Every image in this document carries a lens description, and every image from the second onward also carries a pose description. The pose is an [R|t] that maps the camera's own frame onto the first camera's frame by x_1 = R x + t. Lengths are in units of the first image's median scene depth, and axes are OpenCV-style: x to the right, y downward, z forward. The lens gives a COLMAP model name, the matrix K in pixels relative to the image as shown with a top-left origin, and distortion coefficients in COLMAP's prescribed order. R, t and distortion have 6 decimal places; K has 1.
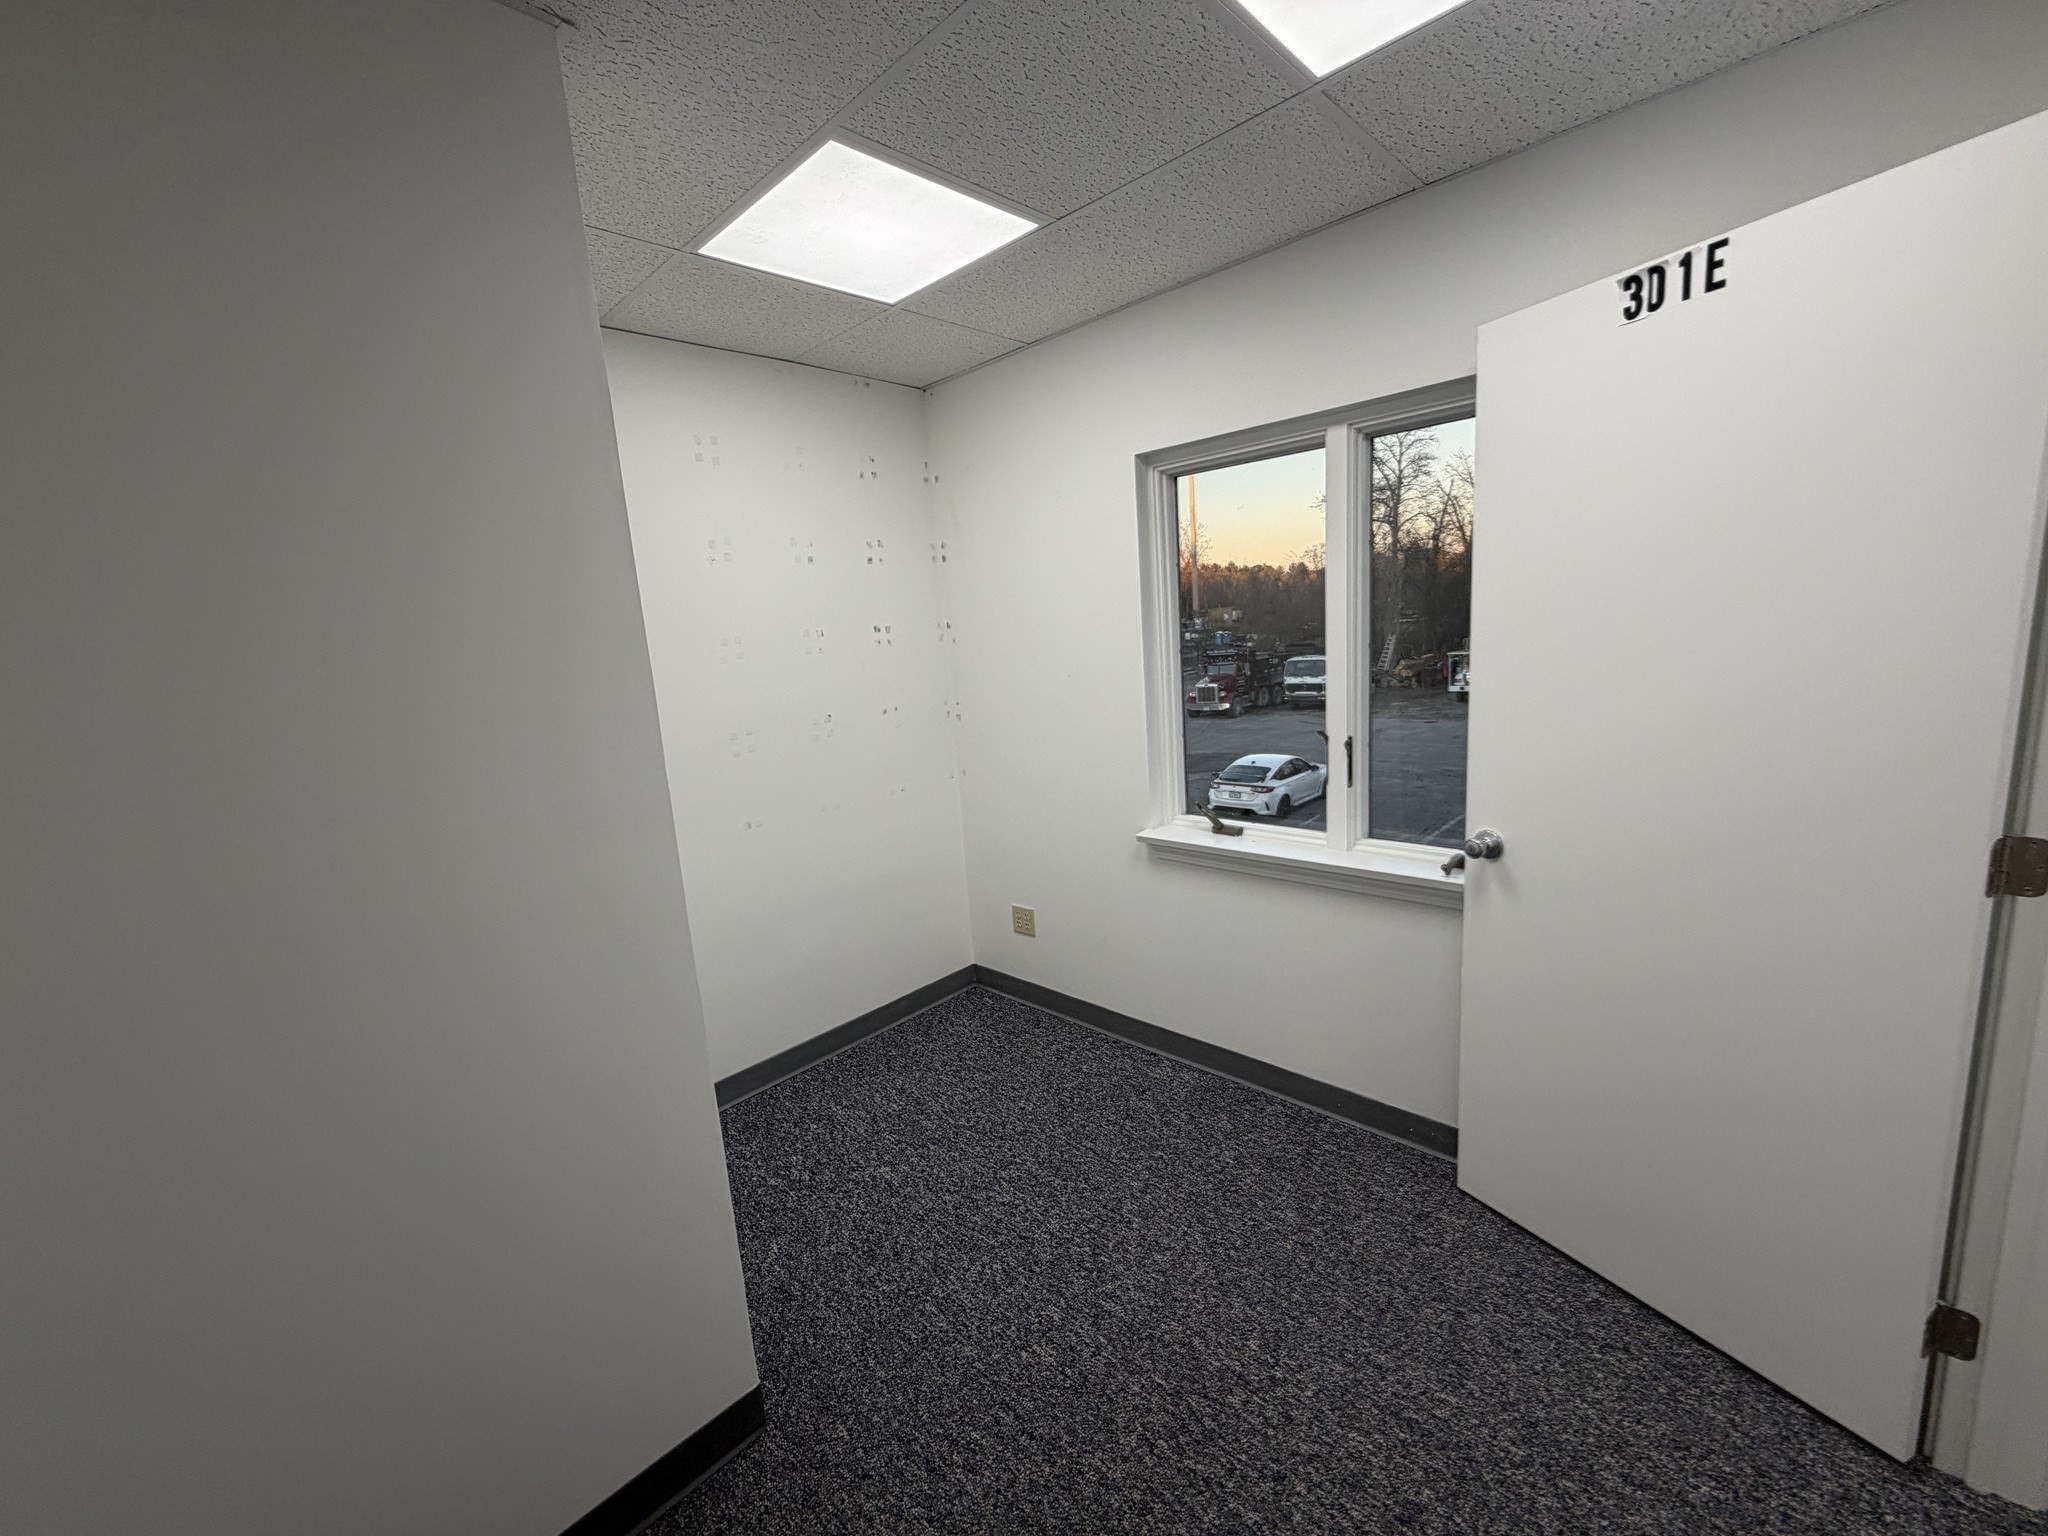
lens RADIAL K [[811.8, 0, 1020.9], [0, 811.8, 773.4], [0, 0, 1]] dist [-0.001695, 0.001086]
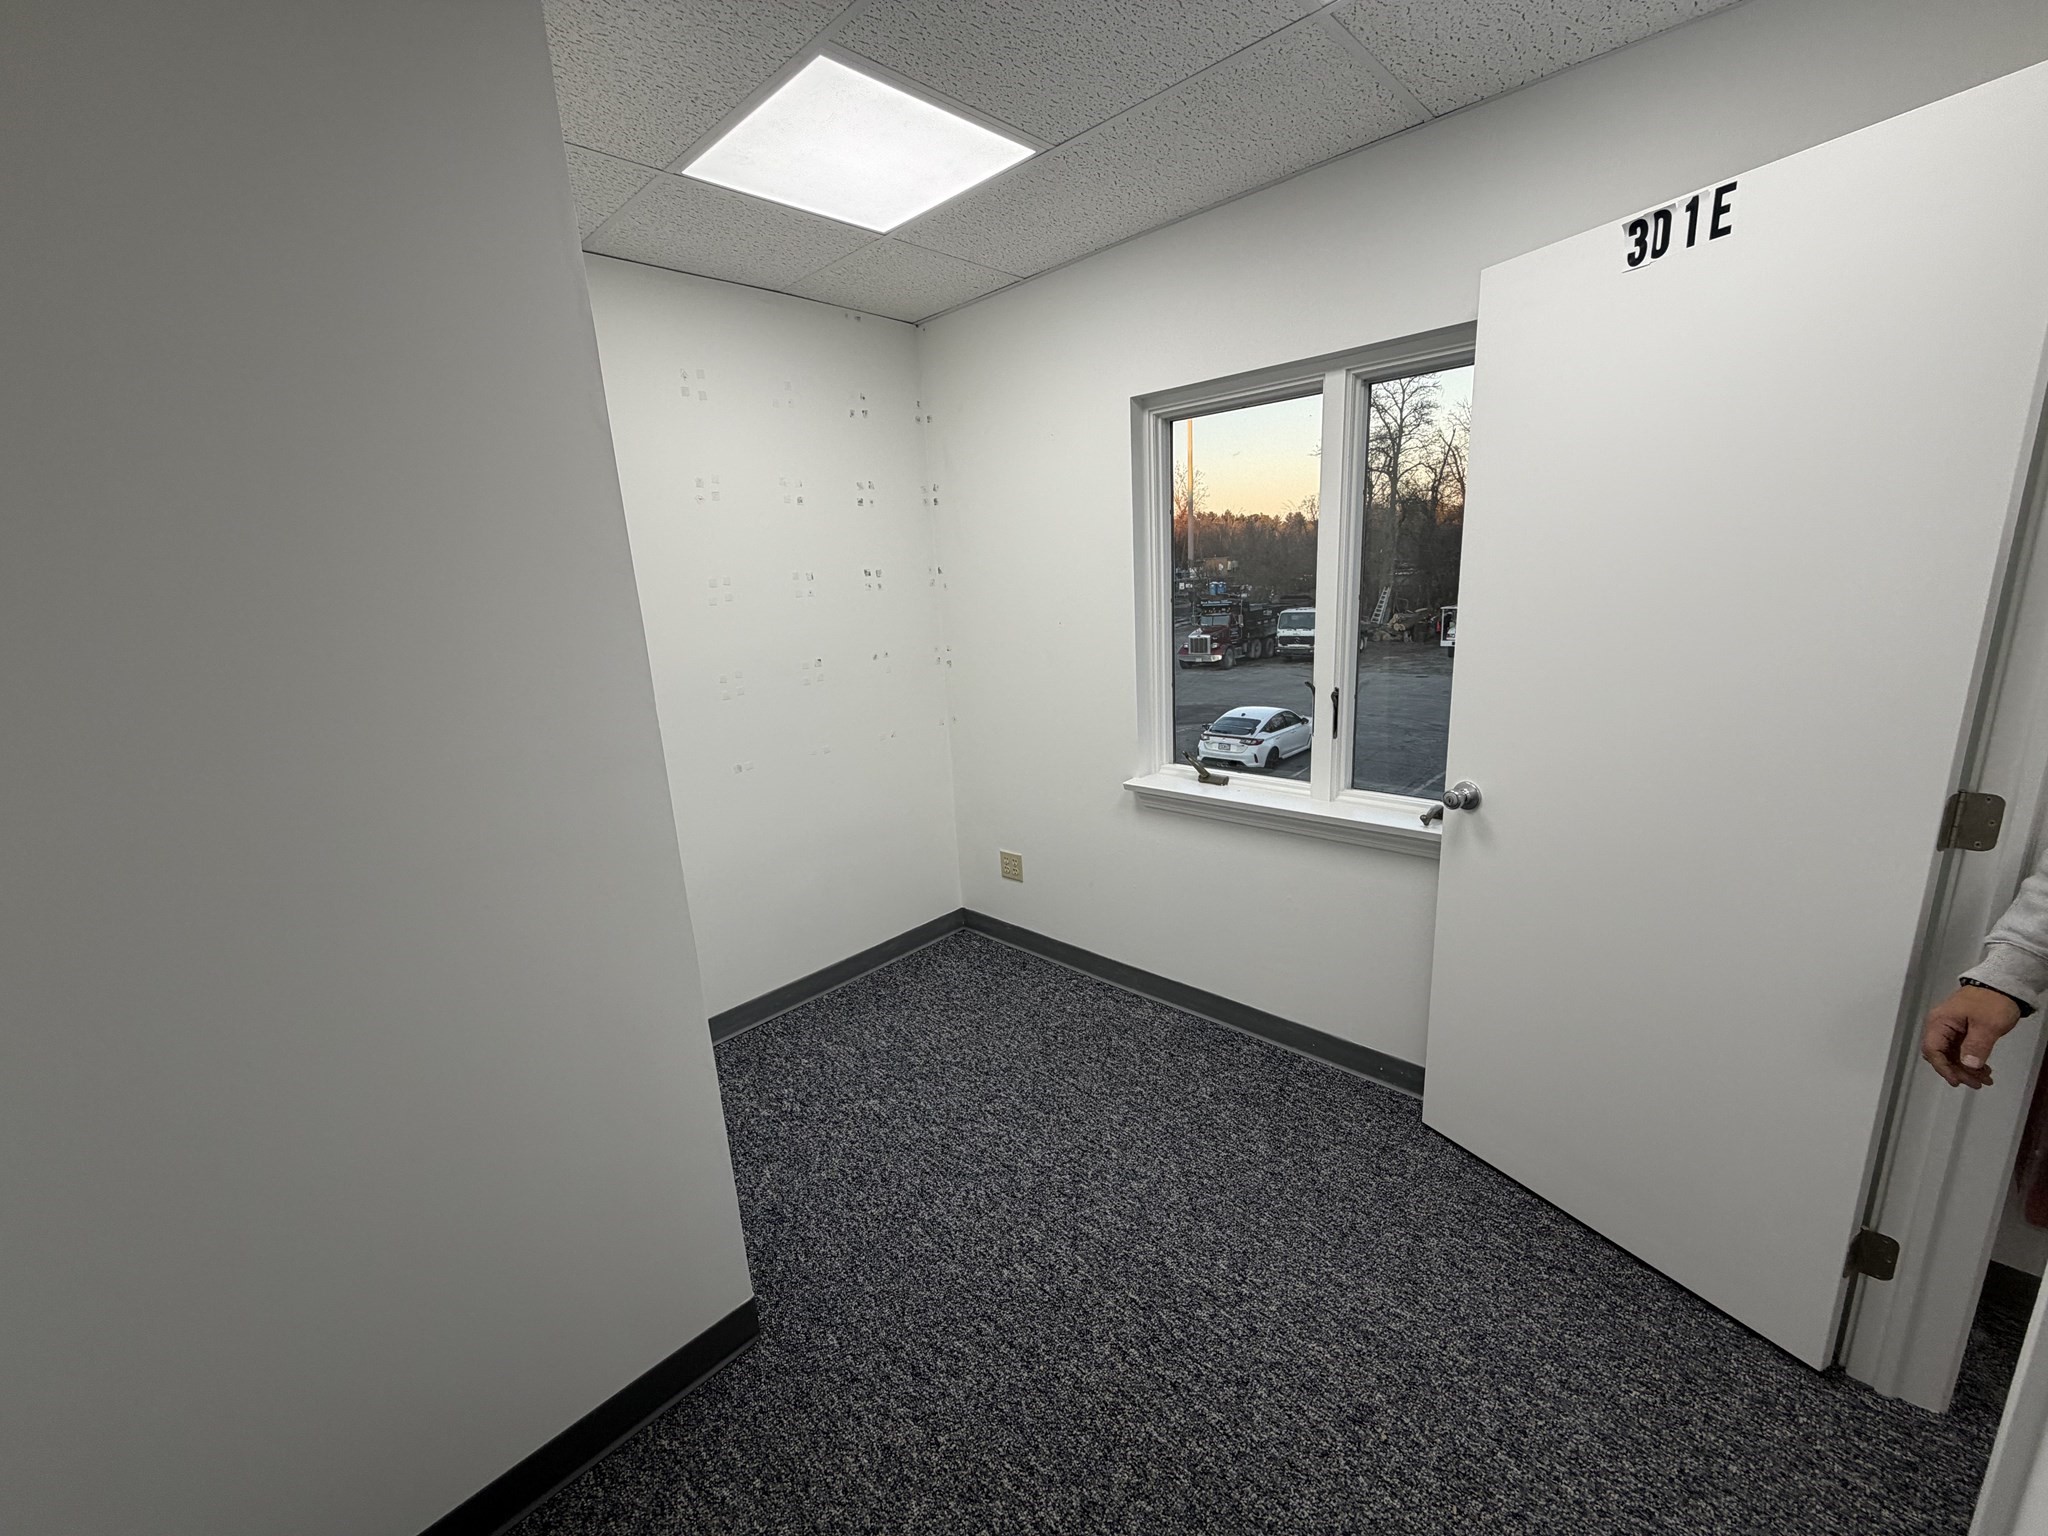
lens RADIAL K [[811.8, 0, 1020.4], [0, 811.8, 773.4], [0, 0, 1]] dist [-0.001695, 0.001086]
pose [[0.999845, 0.013478, 0.011285, 0.002920], [-0.014153, 0.997972, 0.062066, 0.004145], [-0.010425, -0.062217, 0.998008, -0.011540]]
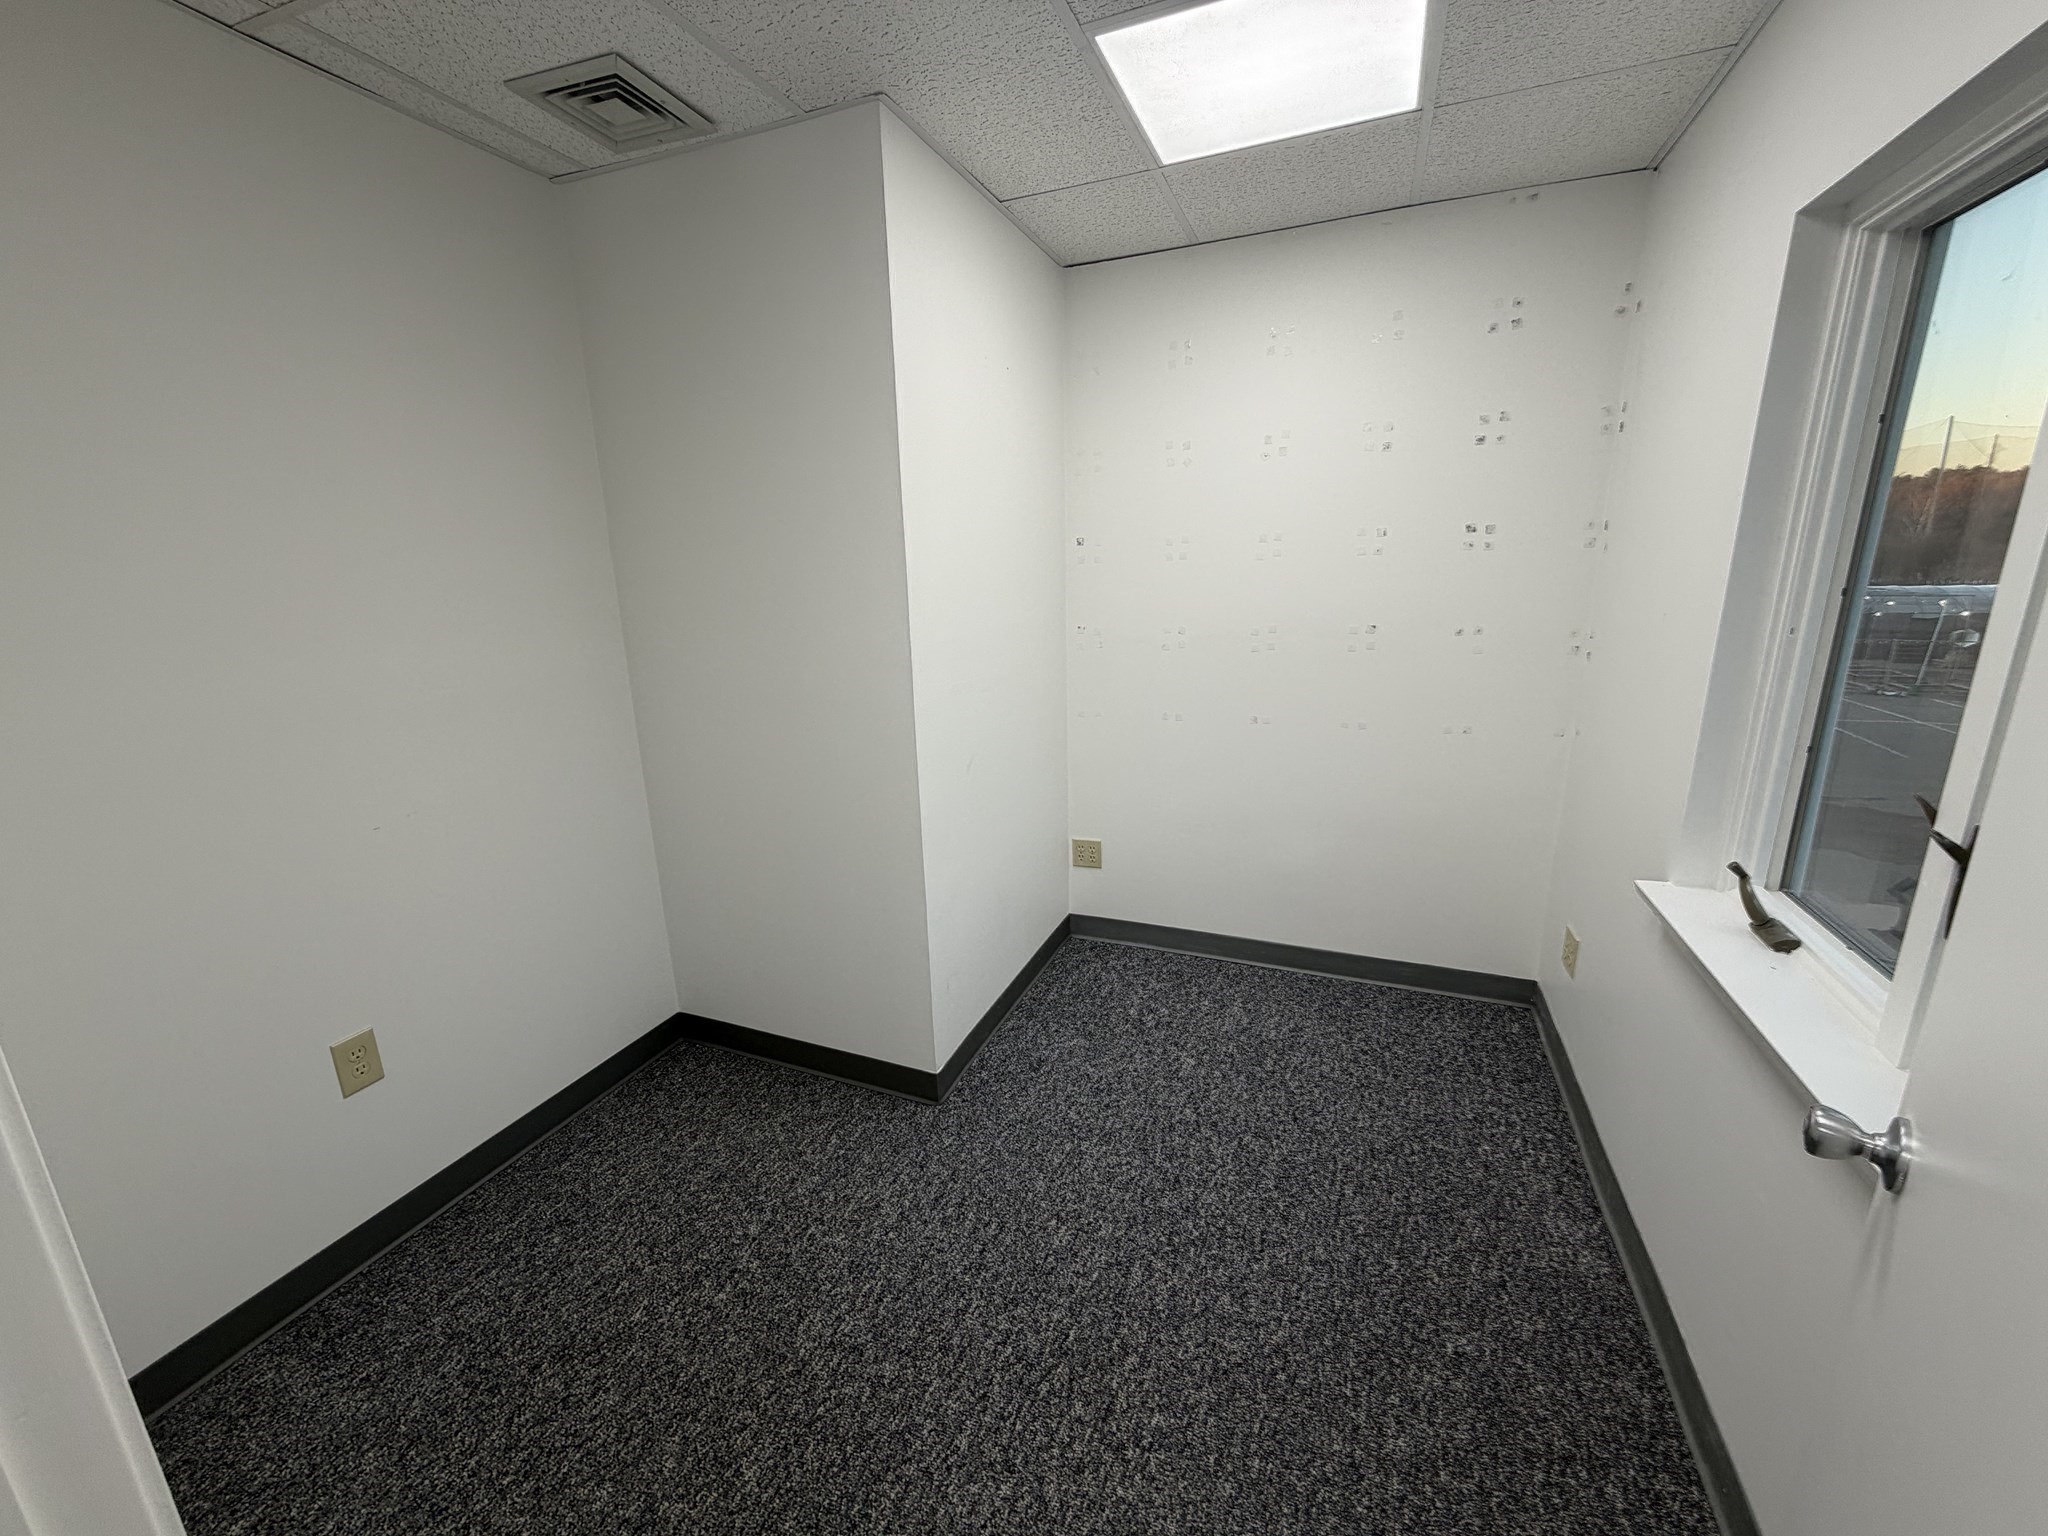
lens RADIAL K [[811.8, 0, 1022.1], [0, 811.8, 772.6], [0, 0, 1]] dist [-0.001695, 0.001086]
pose [[0.371339, 0.293697, -0.880823, 0.764452], [-0.167100, 0.954304, 0.247751, -0.123636], [0.913337, 0.055186, 0.403447, 0.482353]]
